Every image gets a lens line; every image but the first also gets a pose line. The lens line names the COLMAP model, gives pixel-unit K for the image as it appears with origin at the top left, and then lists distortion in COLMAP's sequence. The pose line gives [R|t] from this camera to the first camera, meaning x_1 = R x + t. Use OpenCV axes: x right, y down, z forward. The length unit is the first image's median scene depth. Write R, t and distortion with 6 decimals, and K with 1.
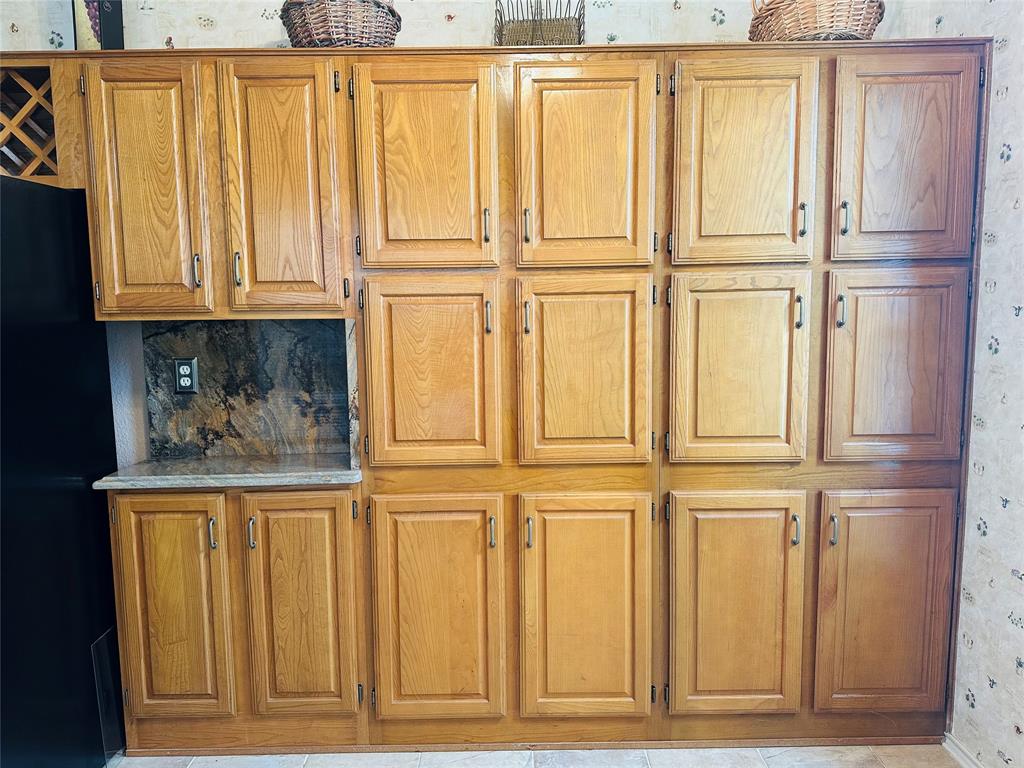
lens RADIAL K [[724.7, 0, 512.0], [0, 724.7, 384.0], [0, 0, 1]] dist [0.003525, 0.000160]
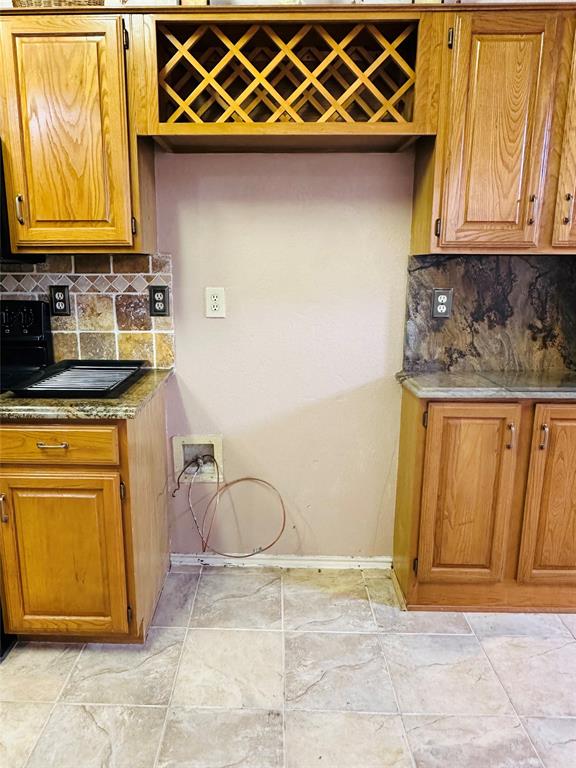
lens RADIAL K [[546.9, 0, 286.2], [0, 546.9, 374.0], [0, 0, 1]] dist [0.003450, -0.008124]
pose [[0.999285, 0.023520, -0.029616, -0.675442], [-0.020419, 0.994679, 0.100976, 0.017636], [0.031833, -0.100299, 0.994448, 0.091703]]
